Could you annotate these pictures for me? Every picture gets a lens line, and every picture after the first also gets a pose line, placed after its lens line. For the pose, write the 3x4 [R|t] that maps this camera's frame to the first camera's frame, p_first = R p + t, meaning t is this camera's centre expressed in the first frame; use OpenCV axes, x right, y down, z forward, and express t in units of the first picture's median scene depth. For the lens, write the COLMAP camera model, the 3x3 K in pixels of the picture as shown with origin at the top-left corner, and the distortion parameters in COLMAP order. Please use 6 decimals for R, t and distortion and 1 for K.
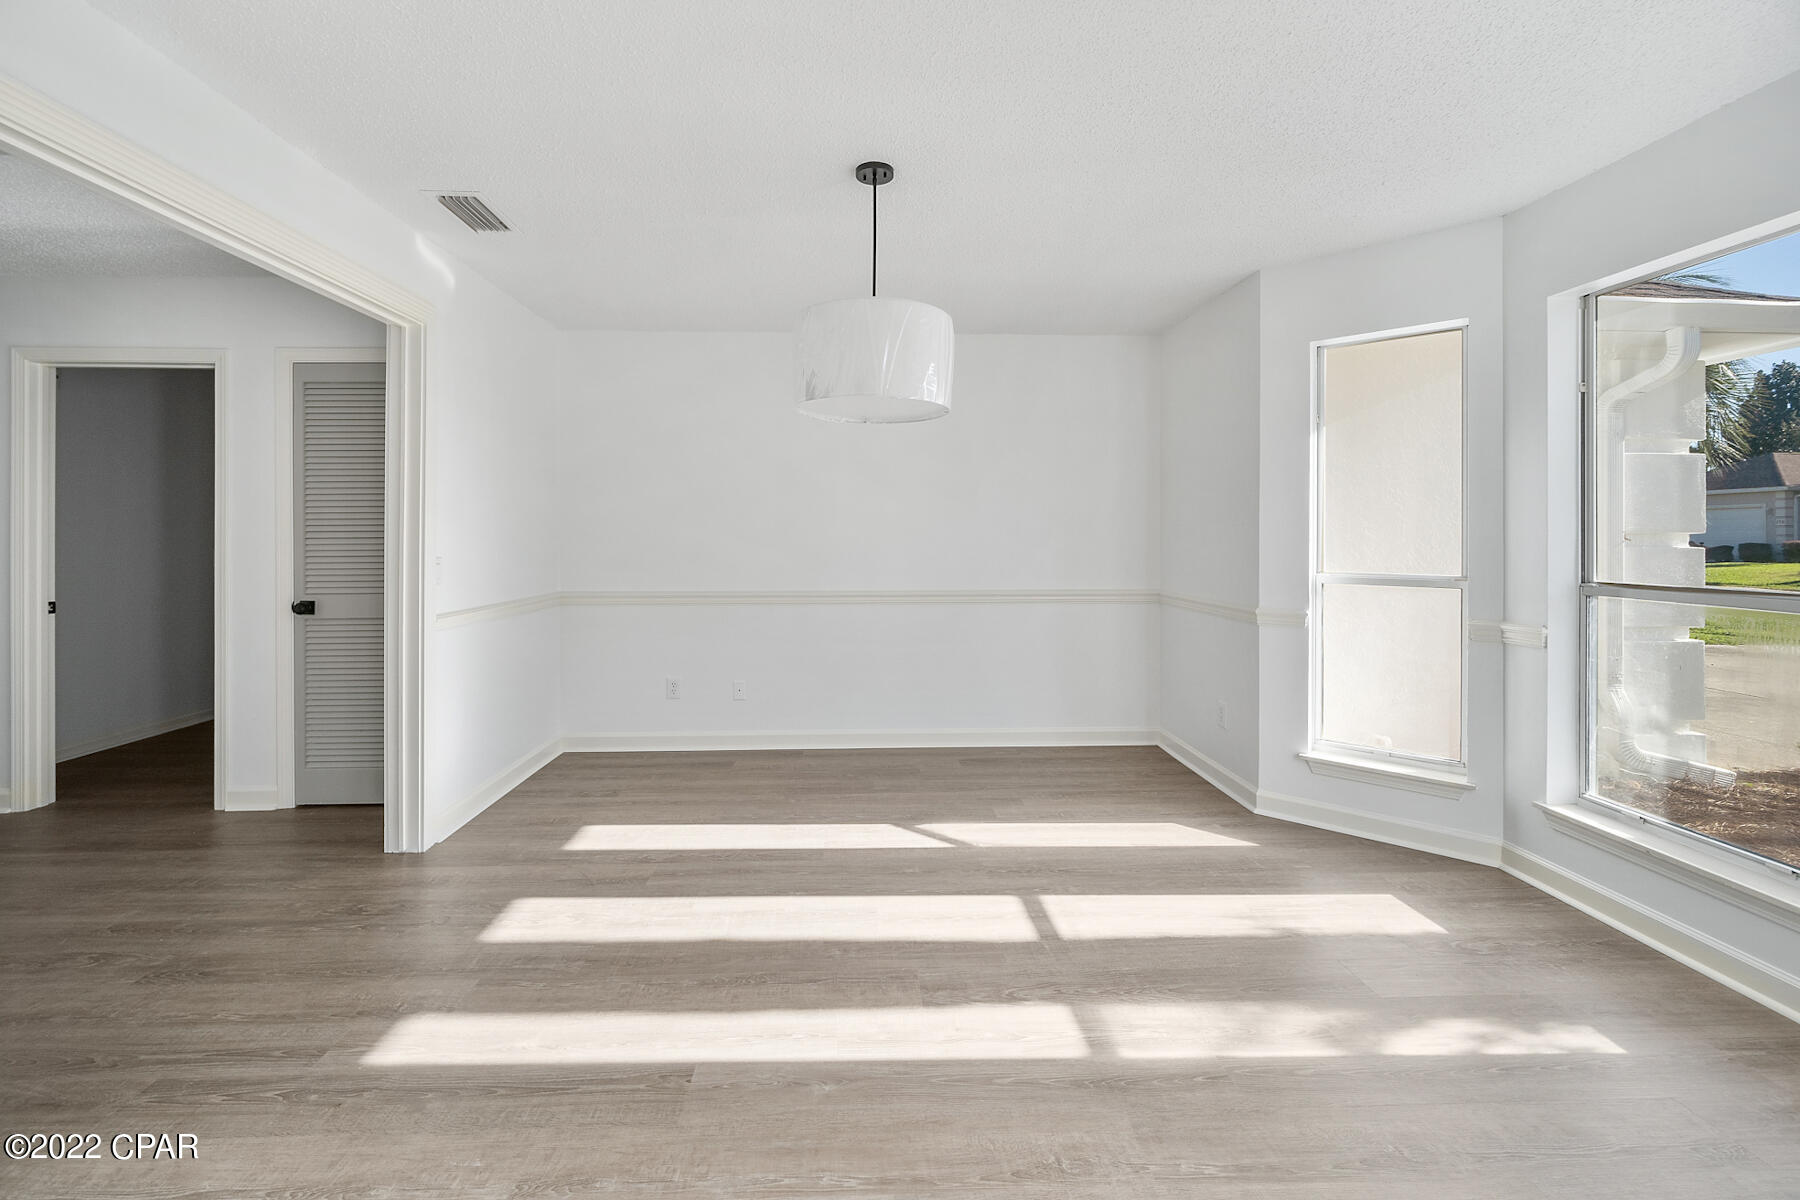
lens RADIAL K [[746.4, 0, 861.1], [0, 746.4, 530.8], [0, 0, 1]] dist [0.002433, -0.001572]
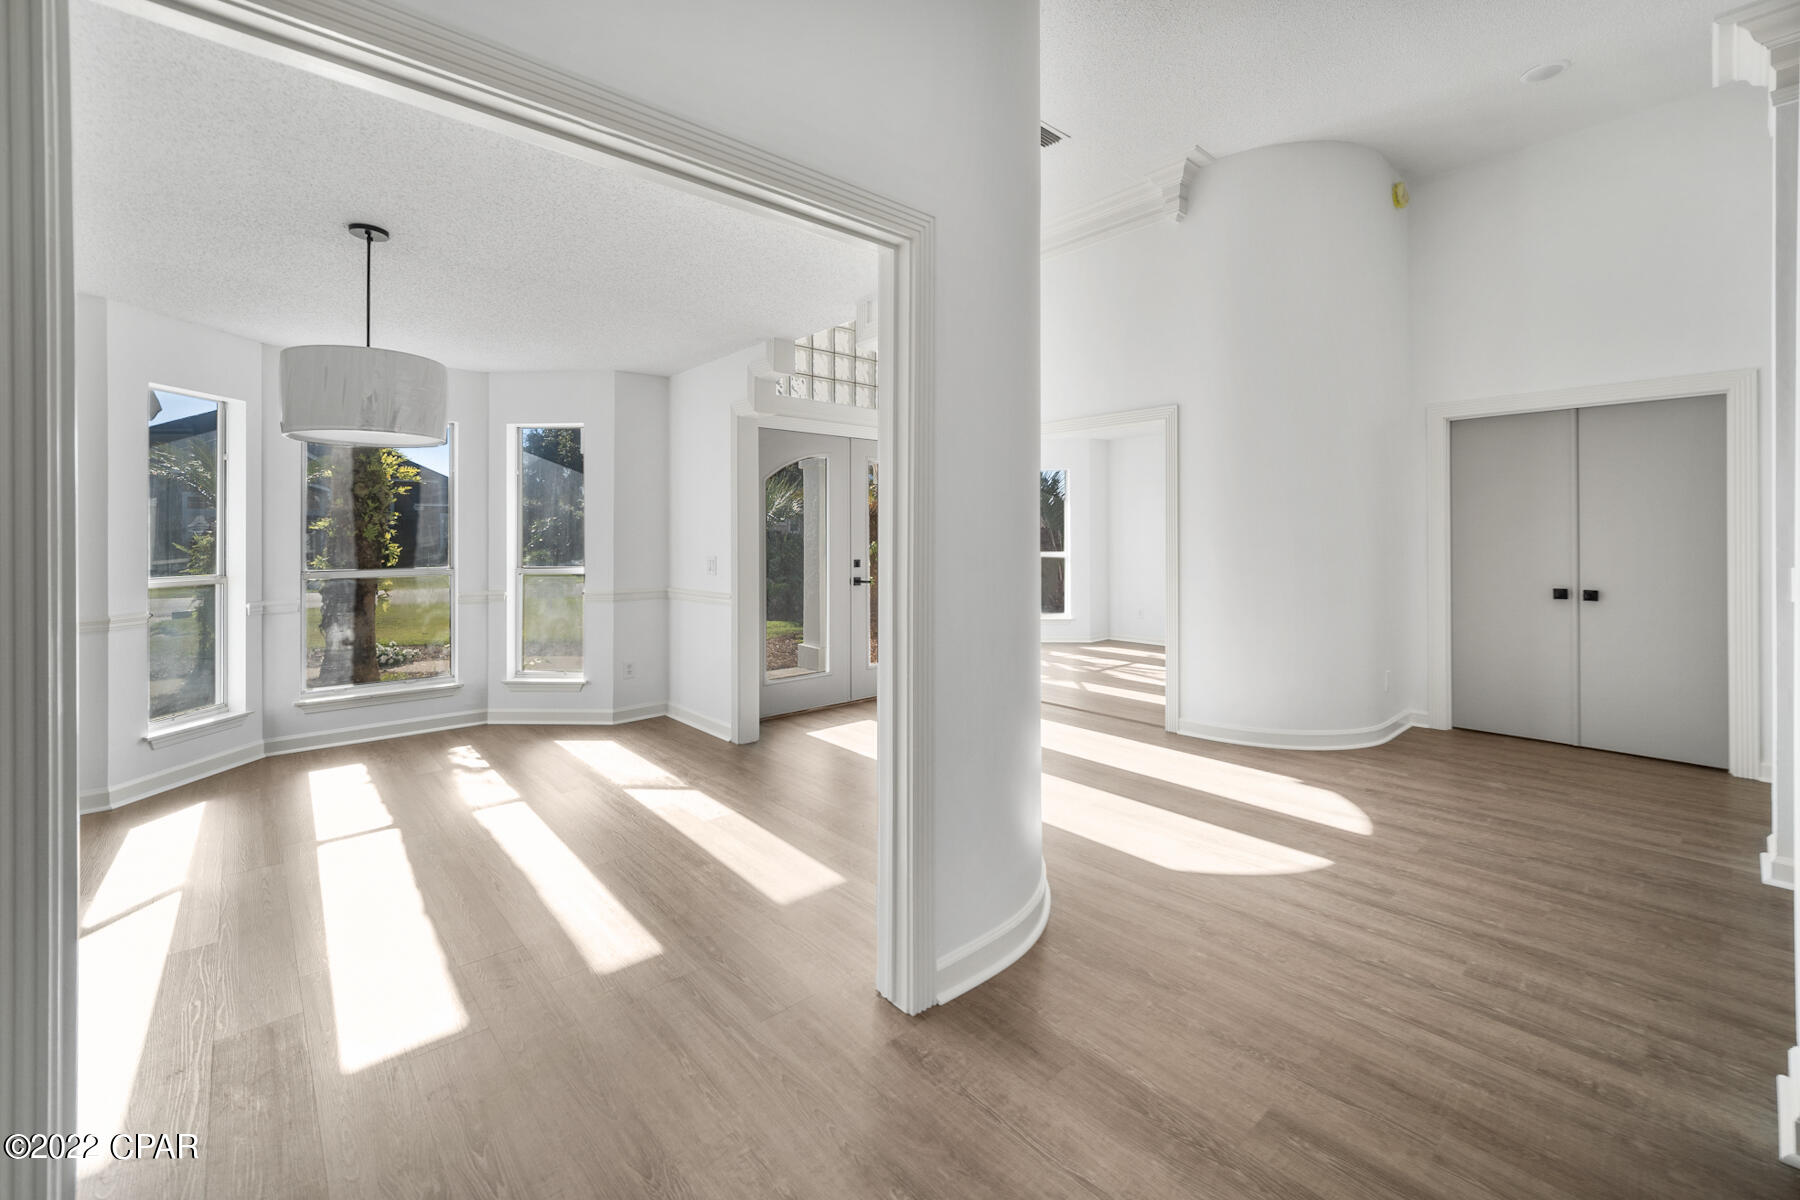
lens RADIAL K [[746.4, 0, 883.5], [0, 746.4, 536.5], [0, 0, 1]] dist [0.002433, -0.001572]
pose [[-0.638201, 0.009853, 0.769807, -1.339064], [0.003318, 0.999944, -0.010048, -0.000657], [-0.769863, -0.003858, -0.638198, 1.092985]]
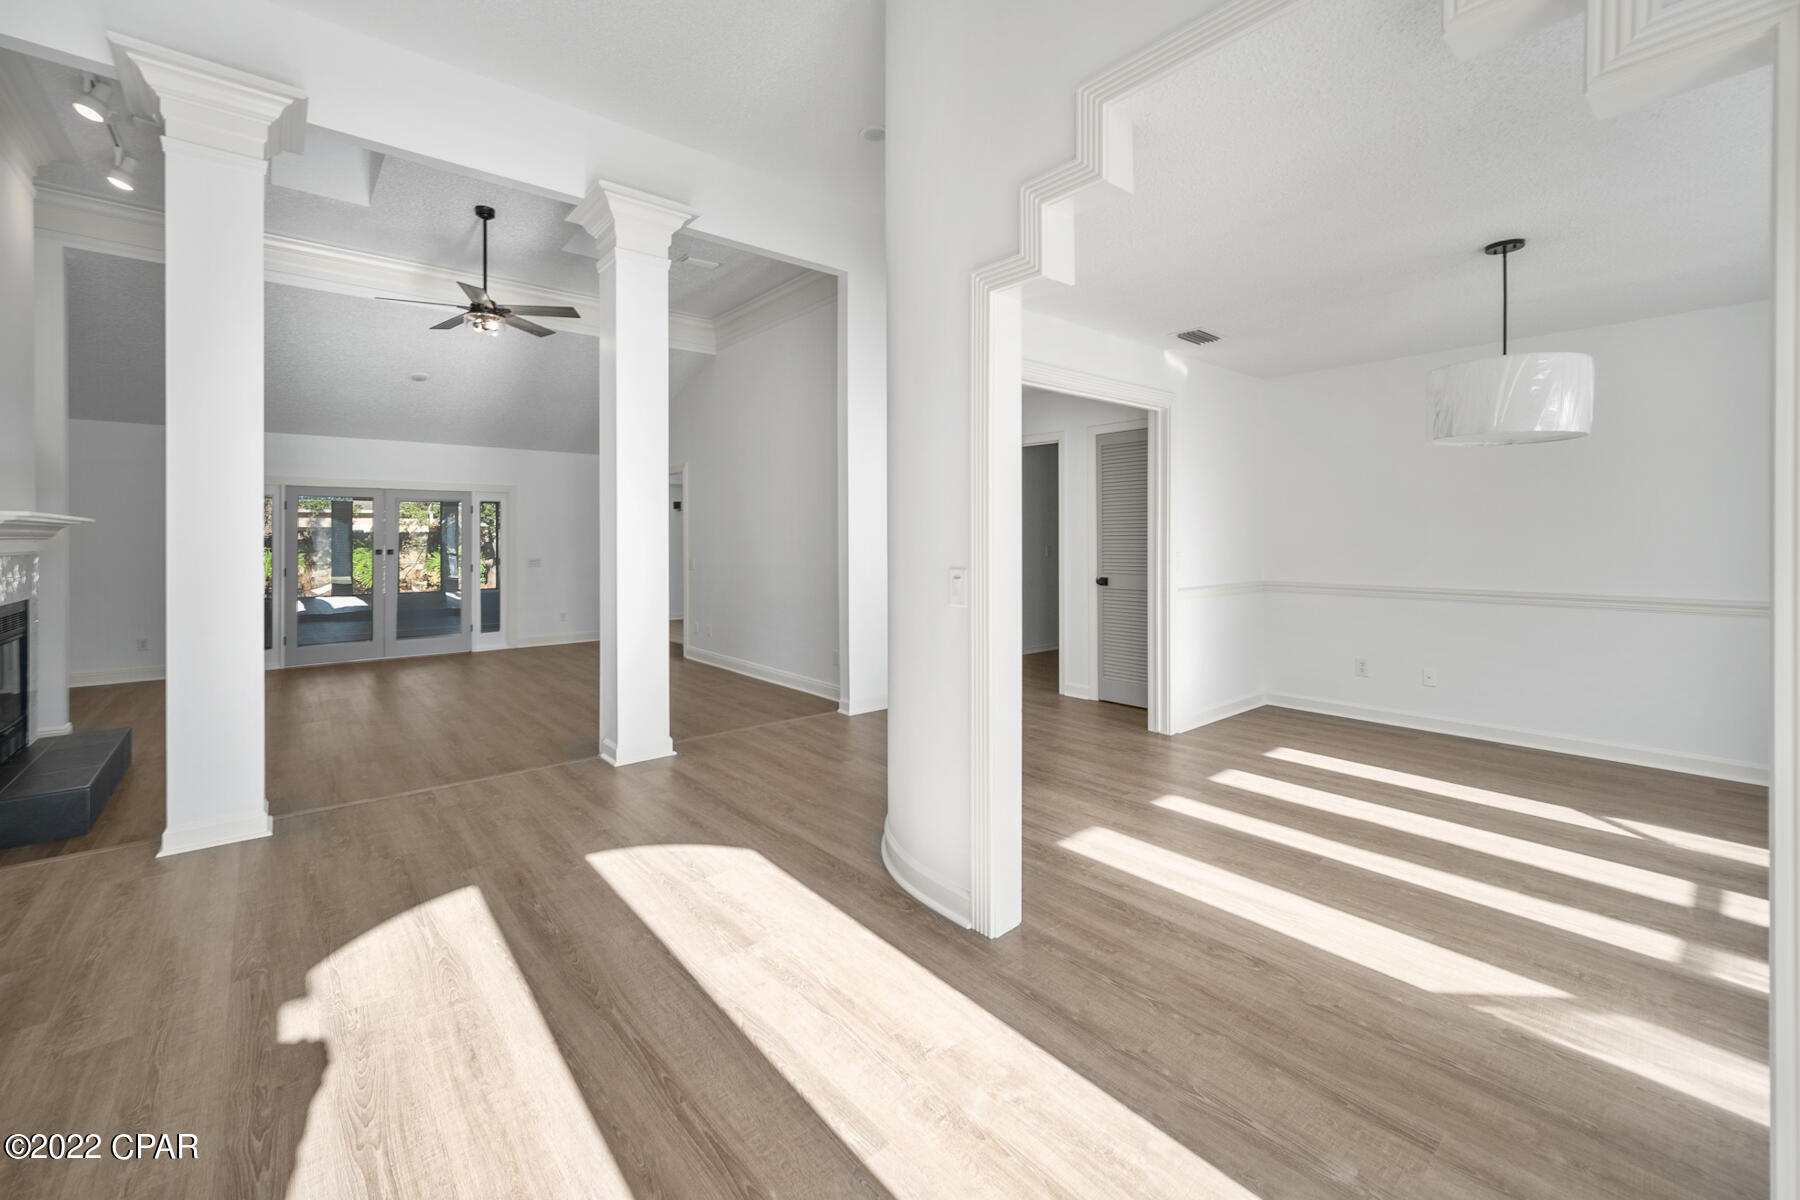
lens RADIAL K [[746.4, 0, 900.7], [0, 746.4, 529.7], [0, 0, 1]] dist [0.002433, -0.001572]
pose [[0.647292, -0.006004, -0.762218, 0.304648], [0.005010, 0.999981, -0.003623, -0.011129], [0.762225, -0.001474, 0.647310, -0.551476]]
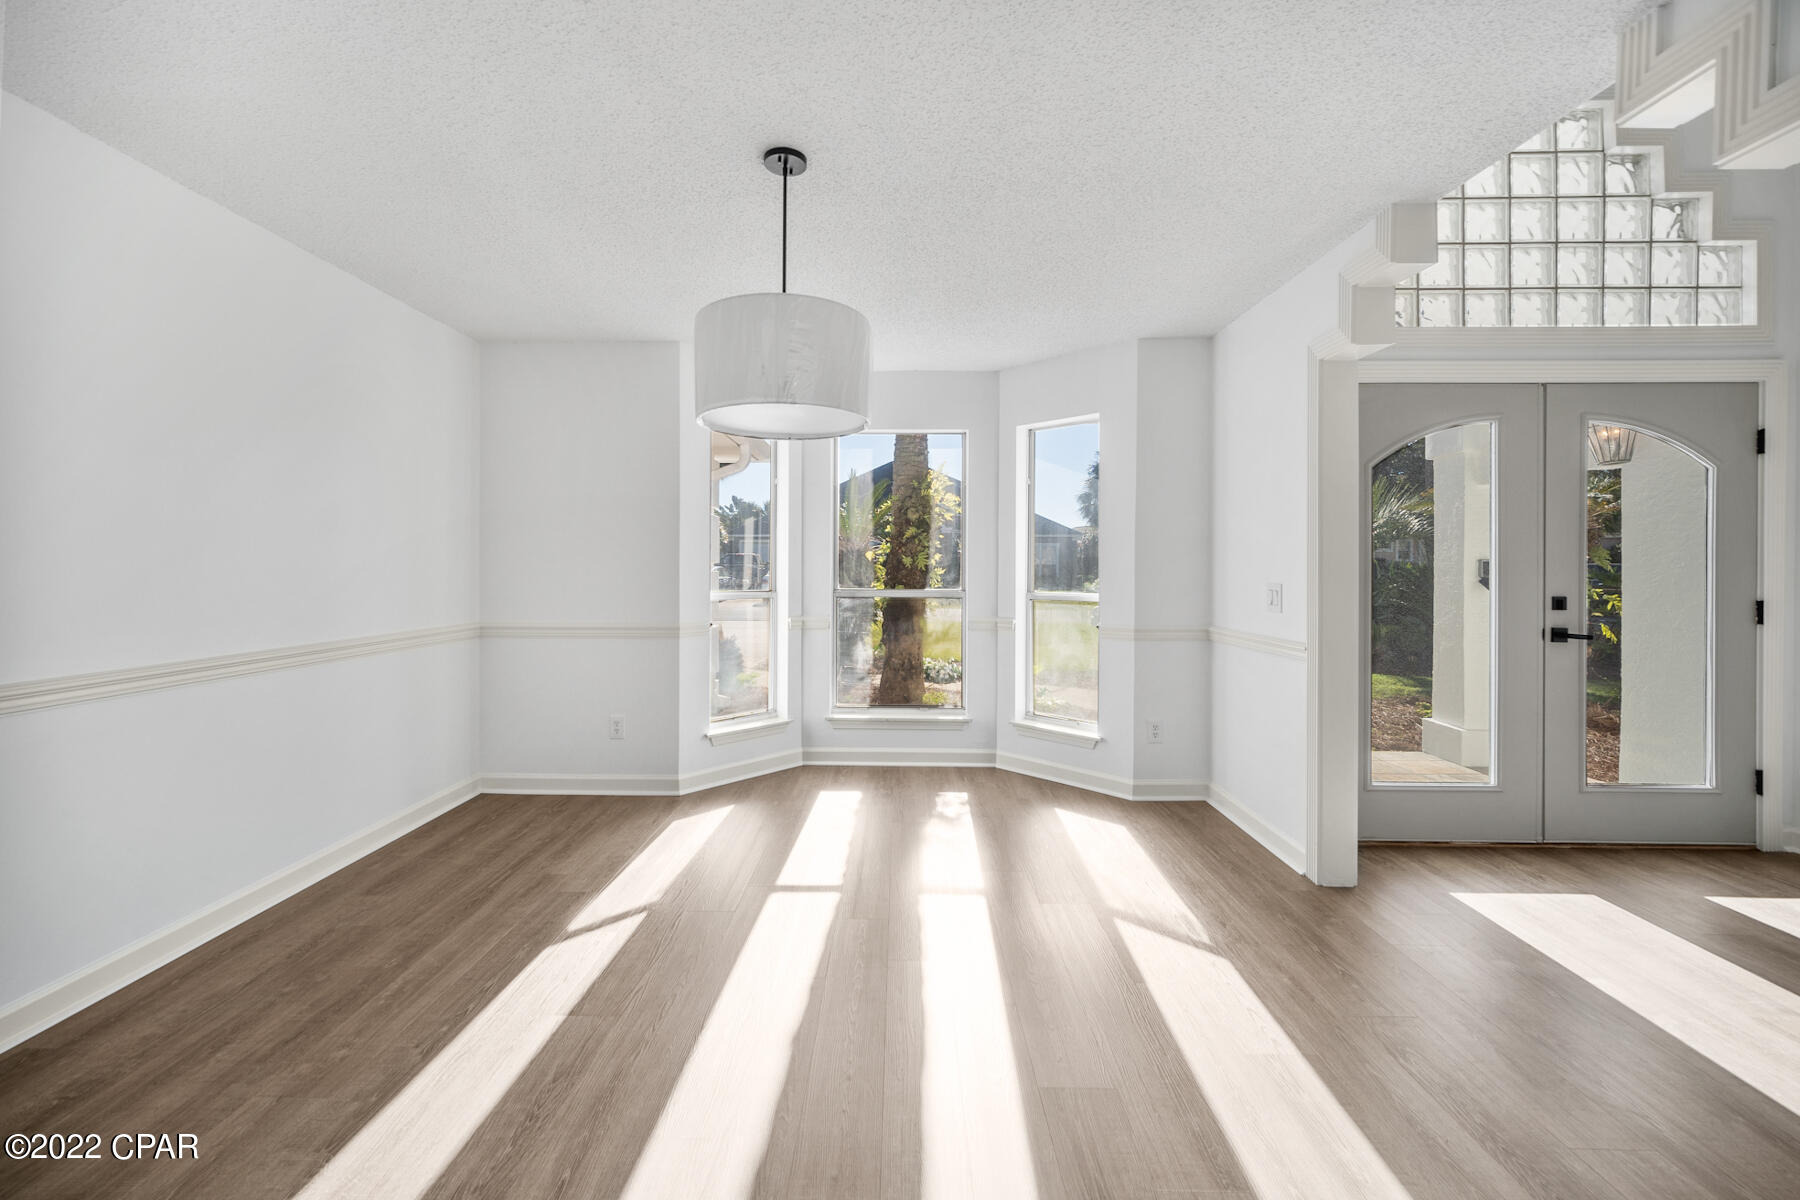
lens RADIAL K [[746.4, 0, 879.4], [0, 746.4, 560.7], [0, 0, 1]] dist [0.002433, -0.001572]
pose [[0.040717, 0.013672, 0.999077, -0.885456], [-0.012058, 0.999840, -0.013191, 0.015353], [-0.999098, -0.011509, 0.040875, 0.832629]]
